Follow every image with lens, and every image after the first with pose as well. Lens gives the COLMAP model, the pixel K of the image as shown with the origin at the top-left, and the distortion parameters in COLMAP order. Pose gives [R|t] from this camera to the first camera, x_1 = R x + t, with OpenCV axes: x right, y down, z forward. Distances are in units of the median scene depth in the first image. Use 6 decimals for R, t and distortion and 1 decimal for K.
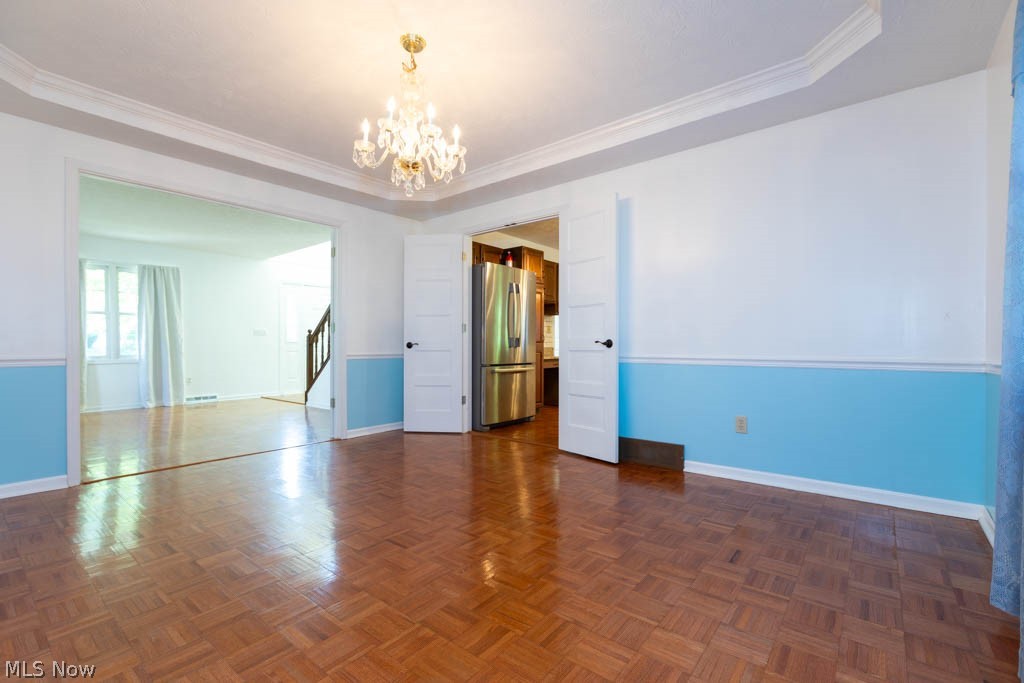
lens RADIAL K [[459.4, 0, 512.5], [0, 459.4, 344.8], [0, 0, 1]] dist [0.007302, -0.001832]
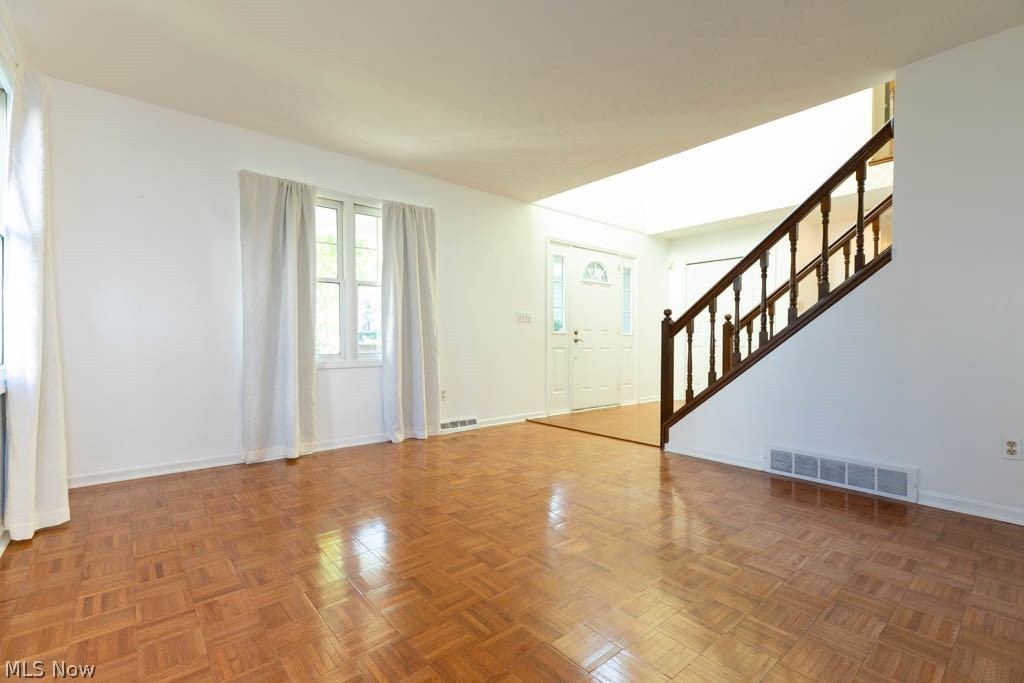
lens RADIAL K [[459.4, 0, 510.5], [0, 459.4, 341.7], [0, 0, 1]] dist [0.007302, -0.001832]
pose [[0.984451, 0.007196, -0.175511, -0.532581], [-0.006507, 0.999969, 0.004500, 0.003744], [0.175537, -0.003288, 0.984467, 0.435723]]
